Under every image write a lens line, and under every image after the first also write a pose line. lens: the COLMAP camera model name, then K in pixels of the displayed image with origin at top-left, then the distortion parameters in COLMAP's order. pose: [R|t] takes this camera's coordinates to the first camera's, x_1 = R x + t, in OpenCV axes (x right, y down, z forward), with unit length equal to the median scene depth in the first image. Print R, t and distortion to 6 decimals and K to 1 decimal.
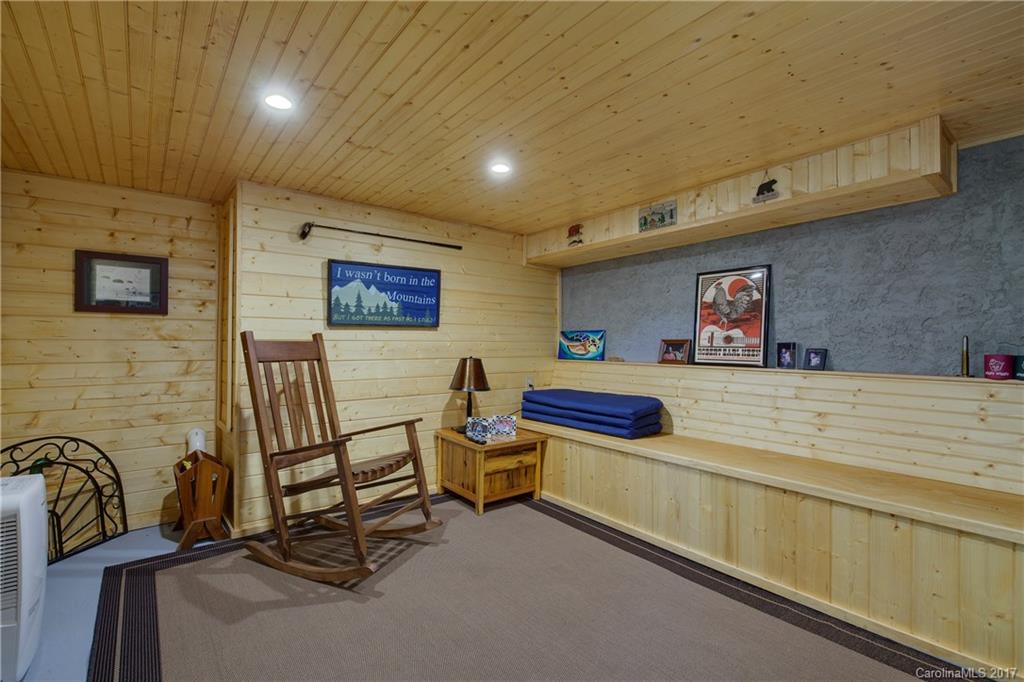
lens RADIAL K [[465.6, 0, 507.5], [0, 465.6, 343.7], [0, 0, 1]] dist [-0.002192, -0.001780]
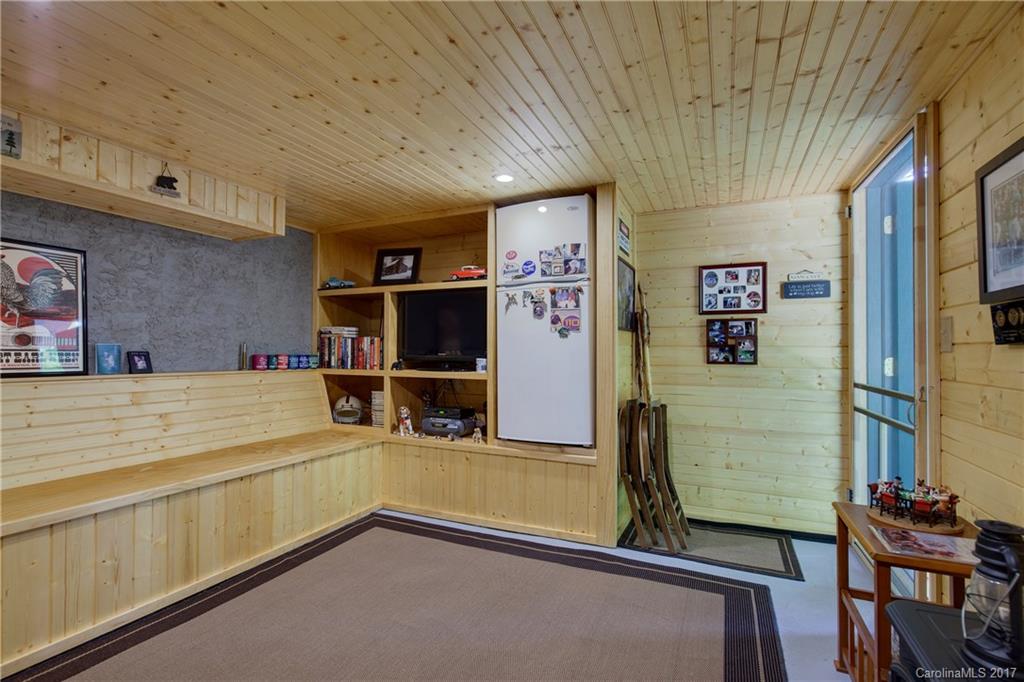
lens RADIAL K [[465.6, 0, 508.9], [0, 465.6, 344.4], [0, 0, 1]] dist [-0.002192, -0.001780]
pose [[-0.452753, 0.007253, 0.891606, -0.584888], [-0.008267, 0.999890, -0.012332, 0.001442], [-0.891598, -0.012954, -0.452643, 0.781681]]
